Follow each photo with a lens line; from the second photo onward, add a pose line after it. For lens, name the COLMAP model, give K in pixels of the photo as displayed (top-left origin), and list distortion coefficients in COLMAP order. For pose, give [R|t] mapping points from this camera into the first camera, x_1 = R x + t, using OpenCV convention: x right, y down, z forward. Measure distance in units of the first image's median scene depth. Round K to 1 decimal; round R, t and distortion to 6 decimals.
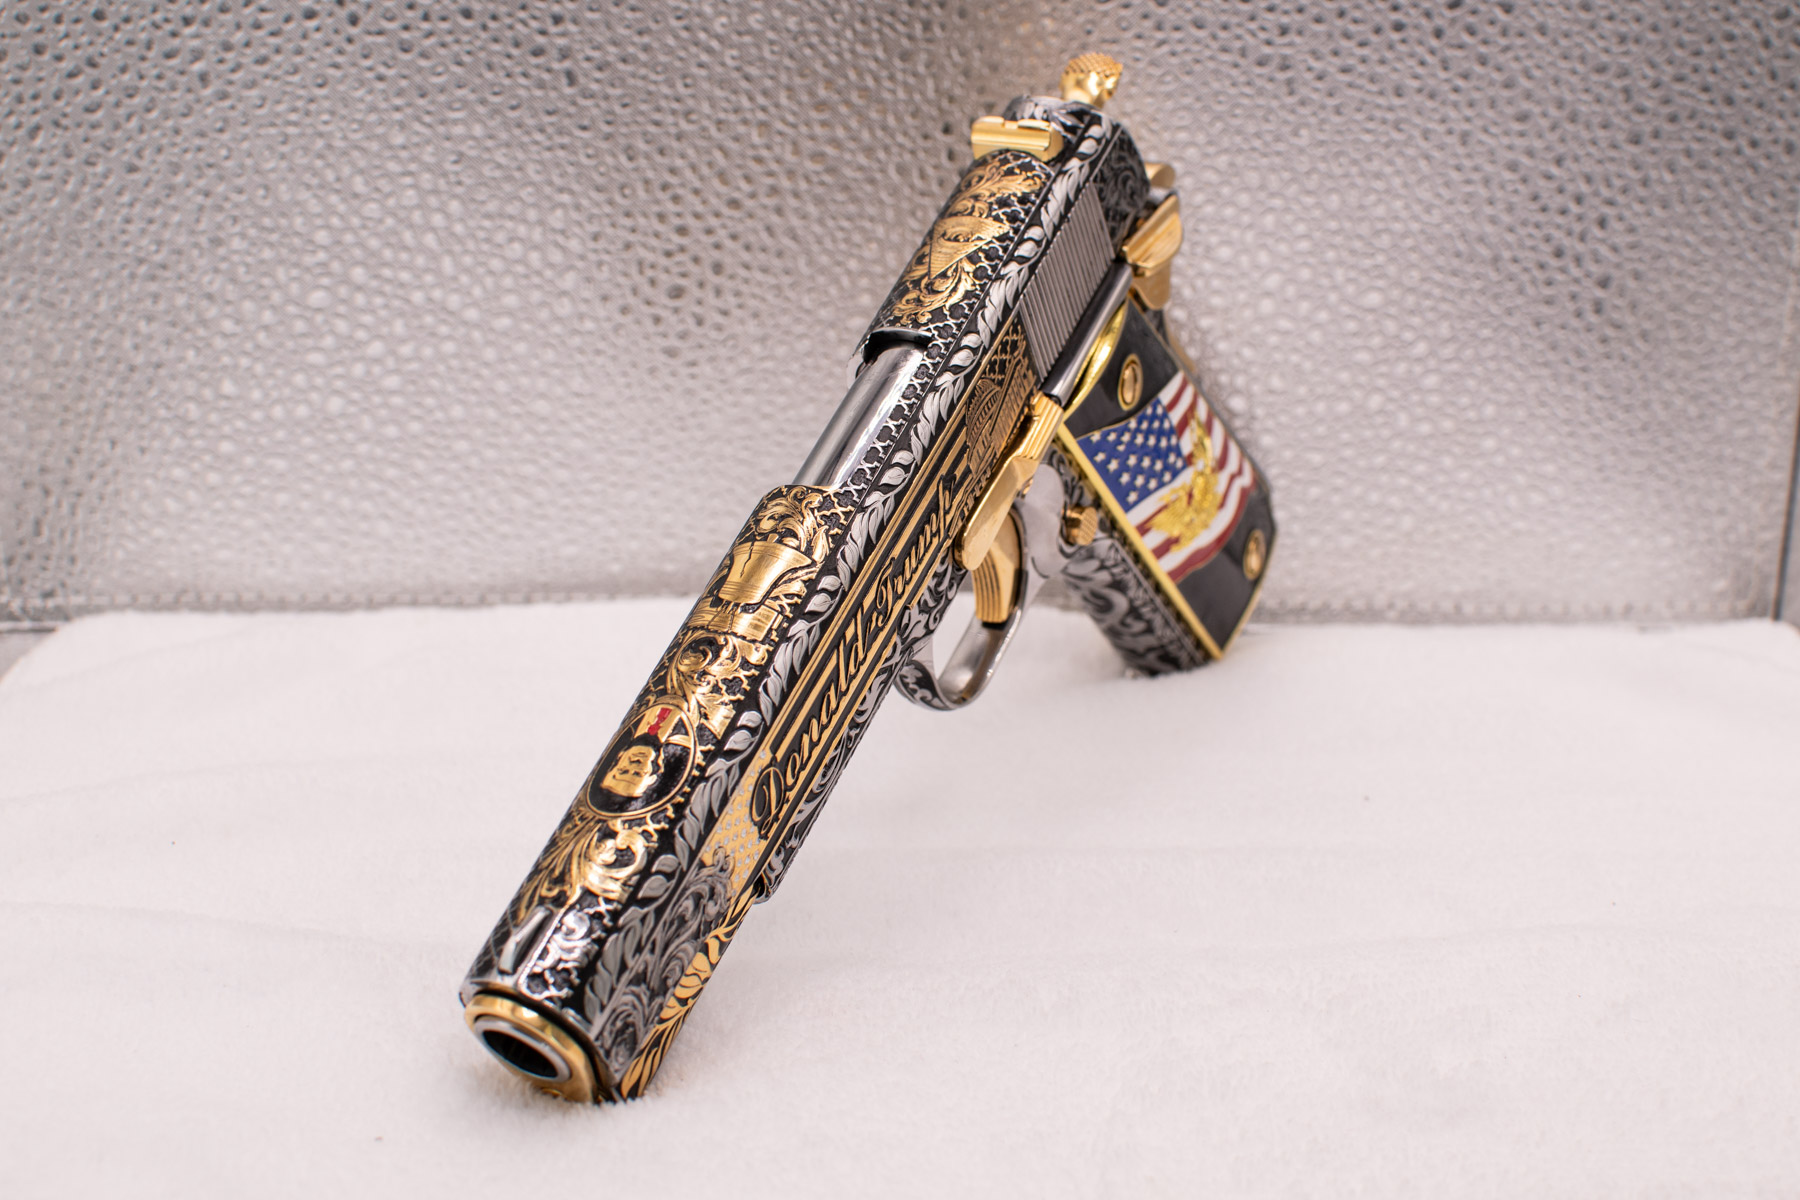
lens RADIAL K [[2393.9, 0, 900.0], [0, 2393.9, 600.0], [0, 0, 1]] dist [-0.212958, 0.021145]
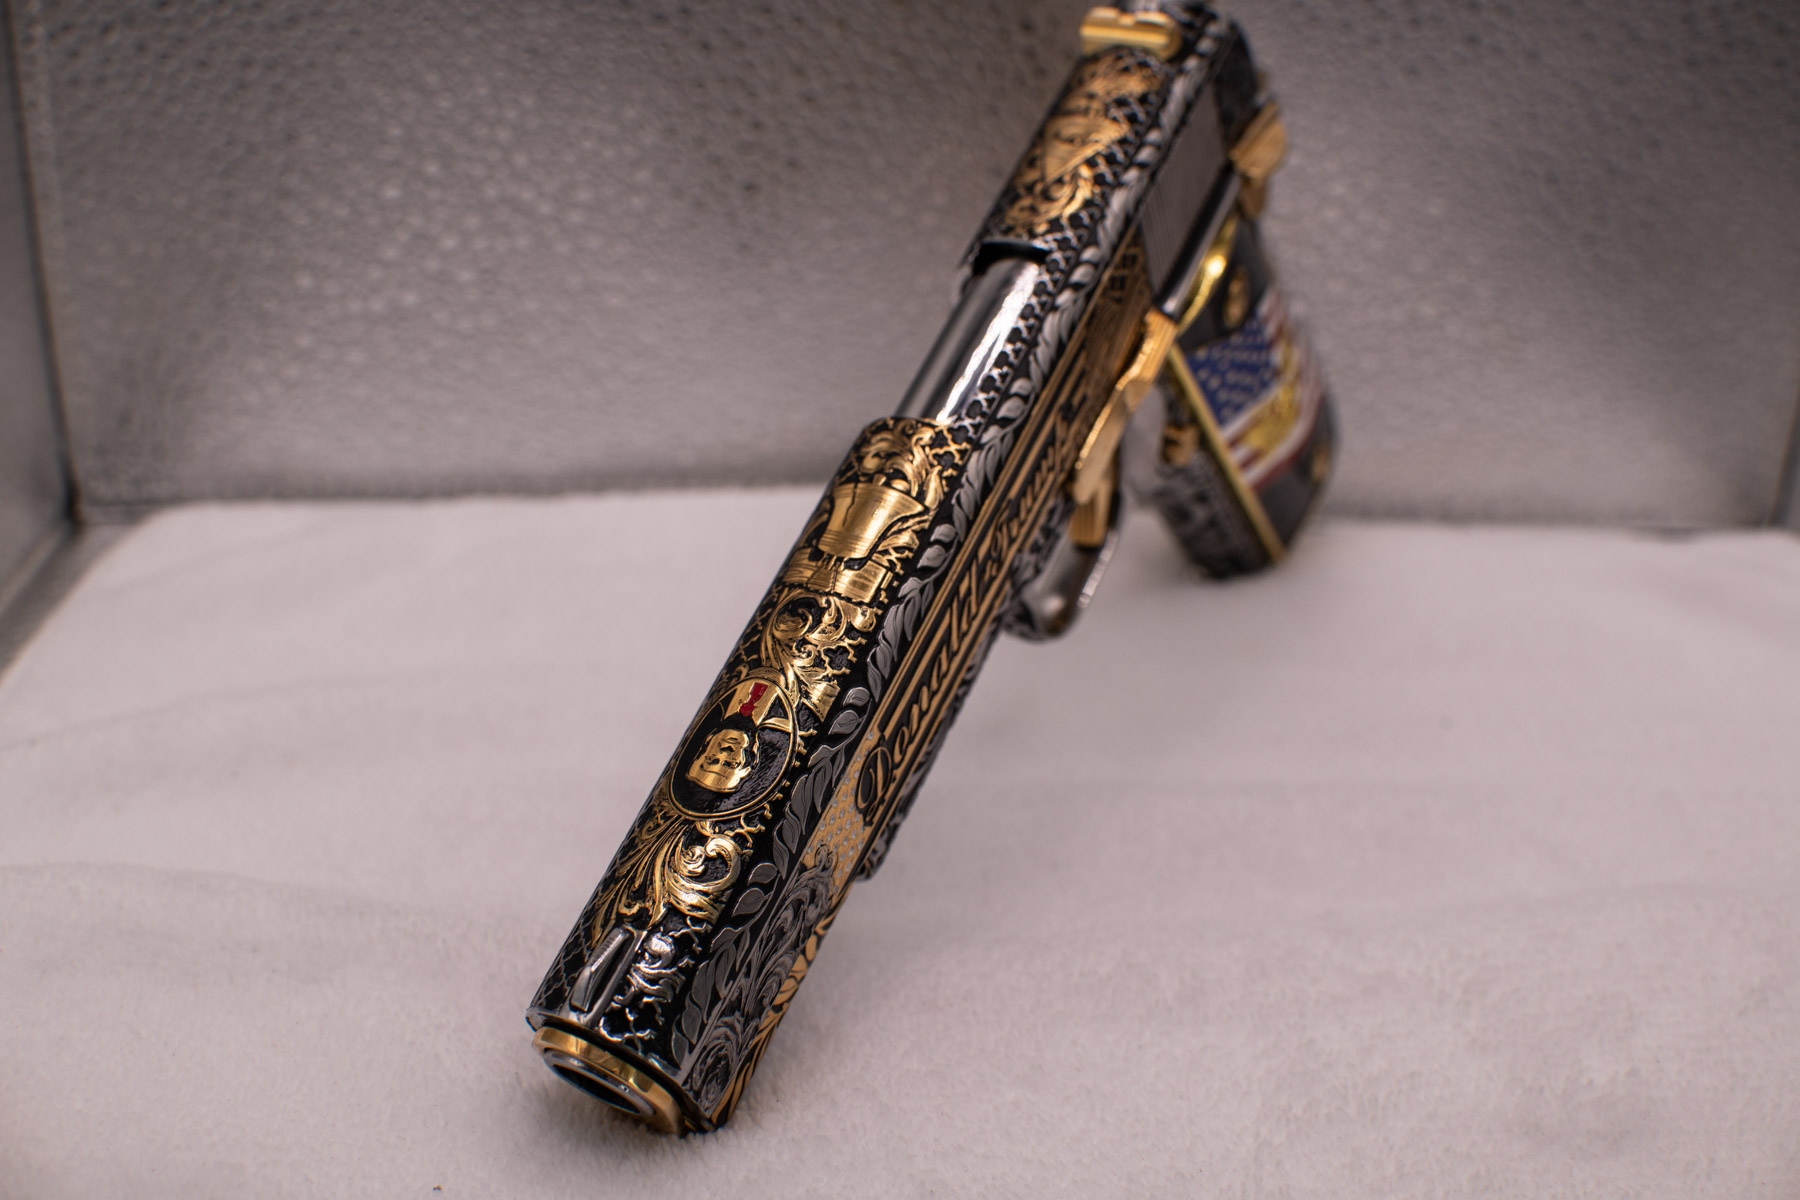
lens RADIAL K [[1822.8, 0, 868.1], [0, 1822.8, 642.9], [0, 0, 1]] dist [-0.246460, 0.140661]
pose [[0.999891, 0.013008, -0.007041, -0.050832], [-0.012002, 0.991741, 0.127692, -0.051134], [0.008643, -0.127594, 0.991789, 0.321827]]
